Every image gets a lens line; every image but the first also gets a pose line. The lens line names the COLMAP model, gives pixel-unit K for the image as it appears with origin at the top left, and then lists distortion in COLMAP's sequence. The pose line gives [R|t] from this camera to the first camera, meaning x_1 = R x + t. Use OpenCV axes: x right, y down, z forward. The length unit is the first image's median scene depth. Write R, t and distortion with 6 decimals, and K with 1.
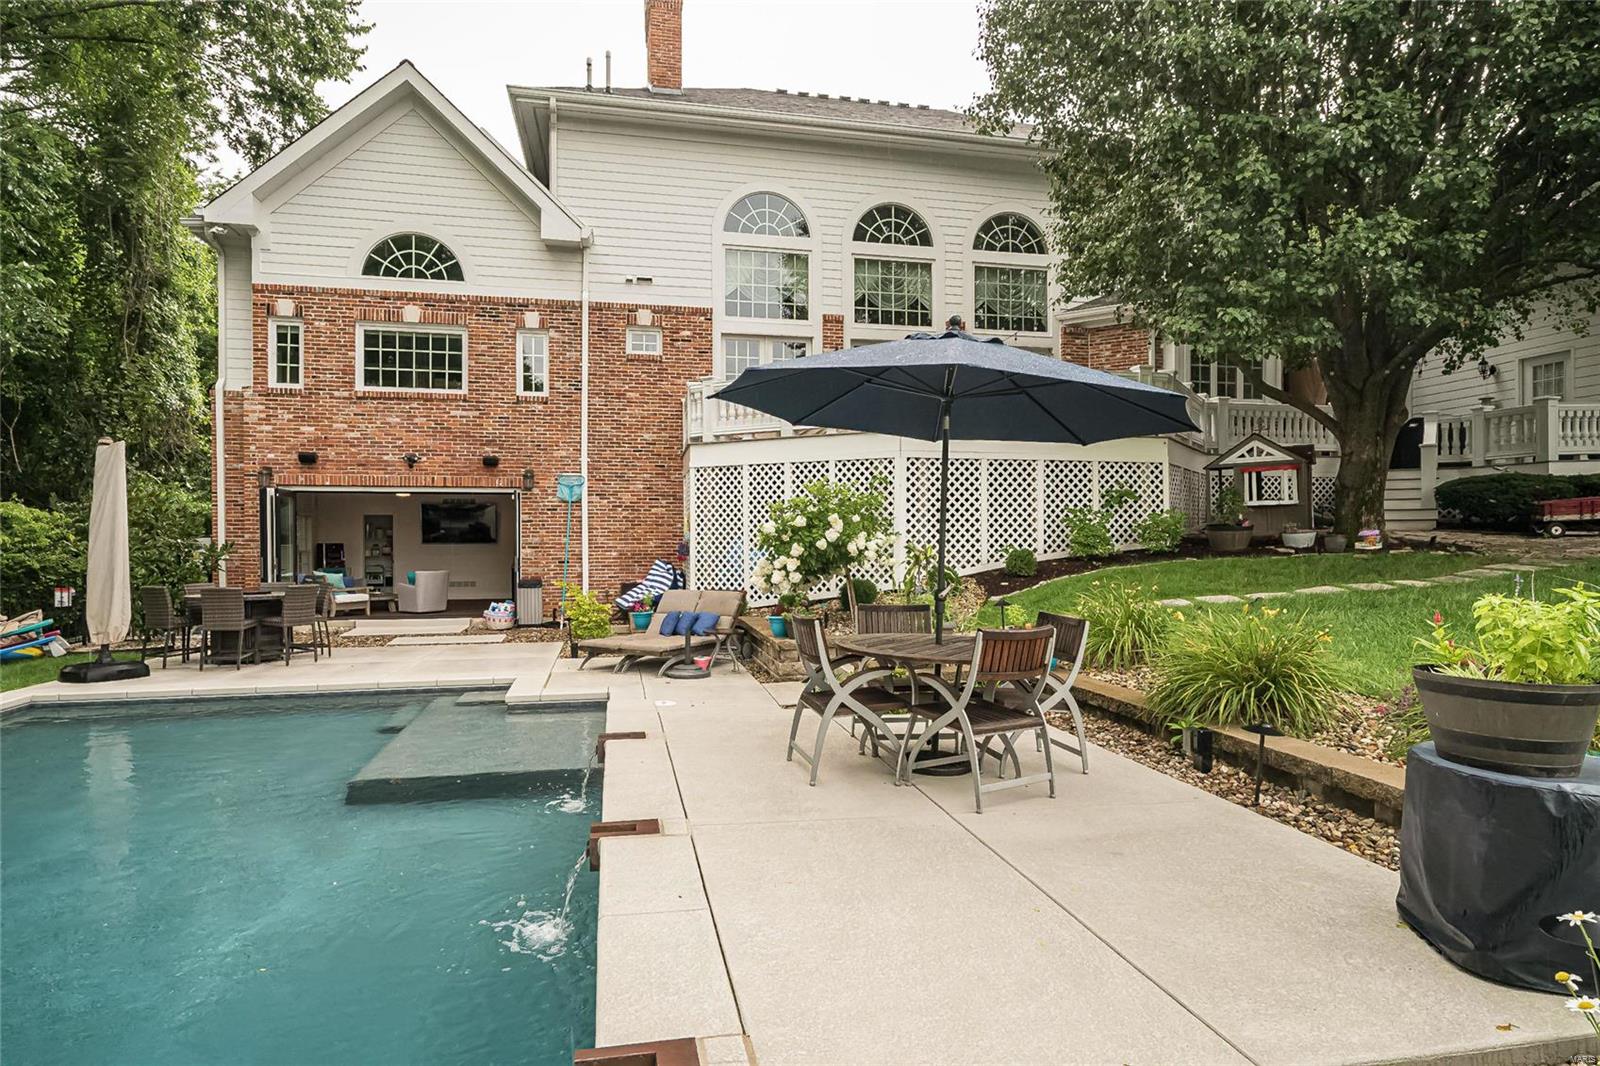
lens RADIAL K [[800.7, 0, 855.7], [0, 800.7, 574.6], [0, 0, 1]] dist [0.000800, 0.000472]
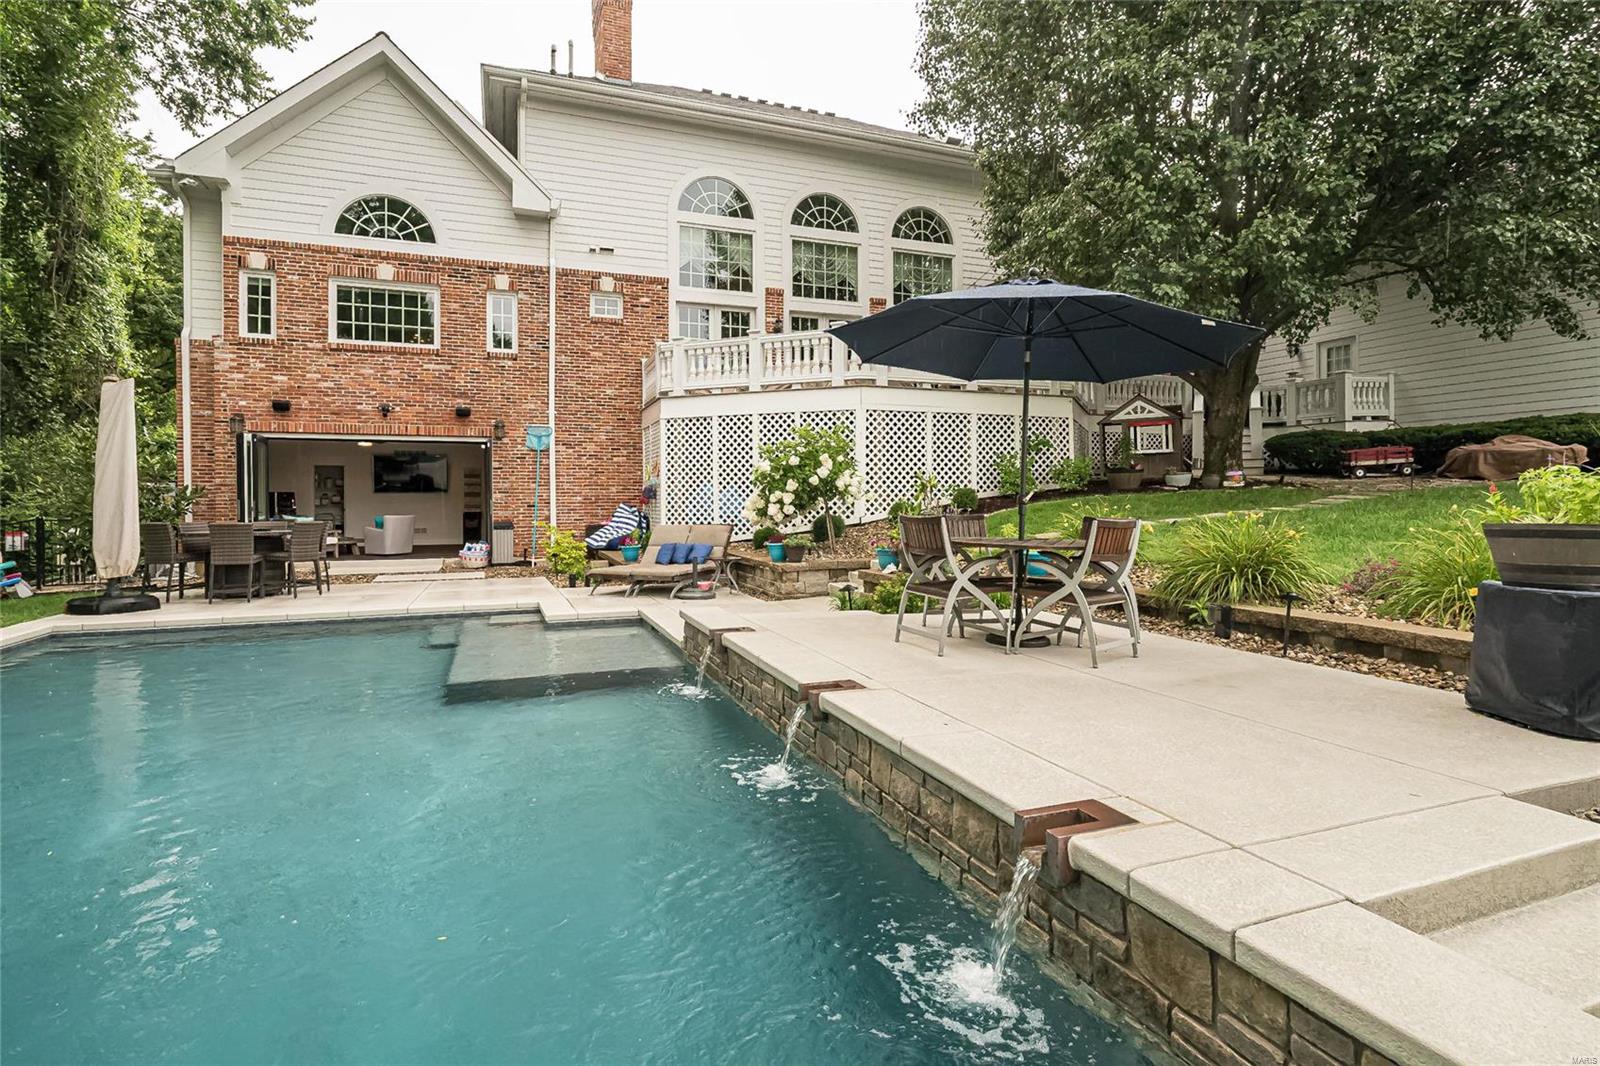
lens RADIAL K [[715.2, 0, 792.8], [0, 715.2, 533.3], [0, 0, 1]] dist [0.002564, -0.000059]
pose [[0.990937, -0.009019, 0.134028, -0.149676], [0.009809, 0.999938, -0.005238, 0.030774], [-0.133972, 0.006506, 0.990964, -0.009071]]
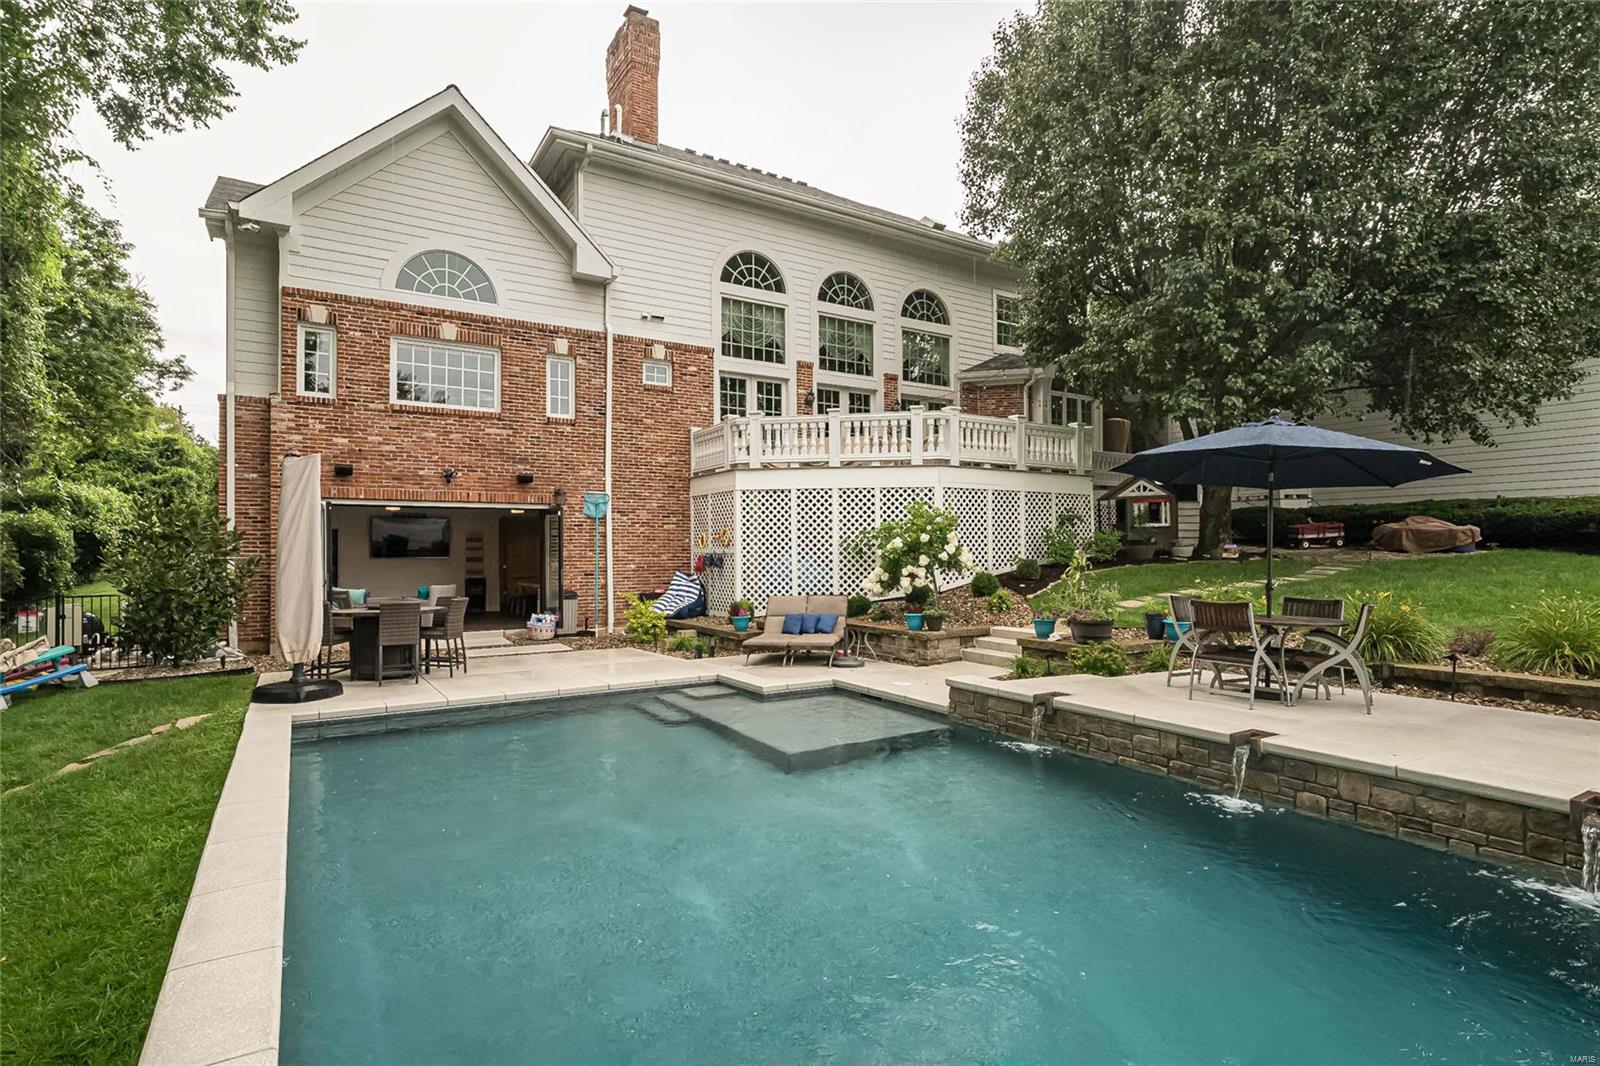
lens RADIAL K [[780.2, 0, 718.6], [0, 780.2, 573.4], [0, 0, 1]] dist [-0.000917, 0.004860]
pose [[0.945930, -0.012154, 0.324144, -0.553462], [0.017753, 0.999740, -0.014321, 0.000750], [-0.323885, 0.019301, 0.945899, -0.038277]]
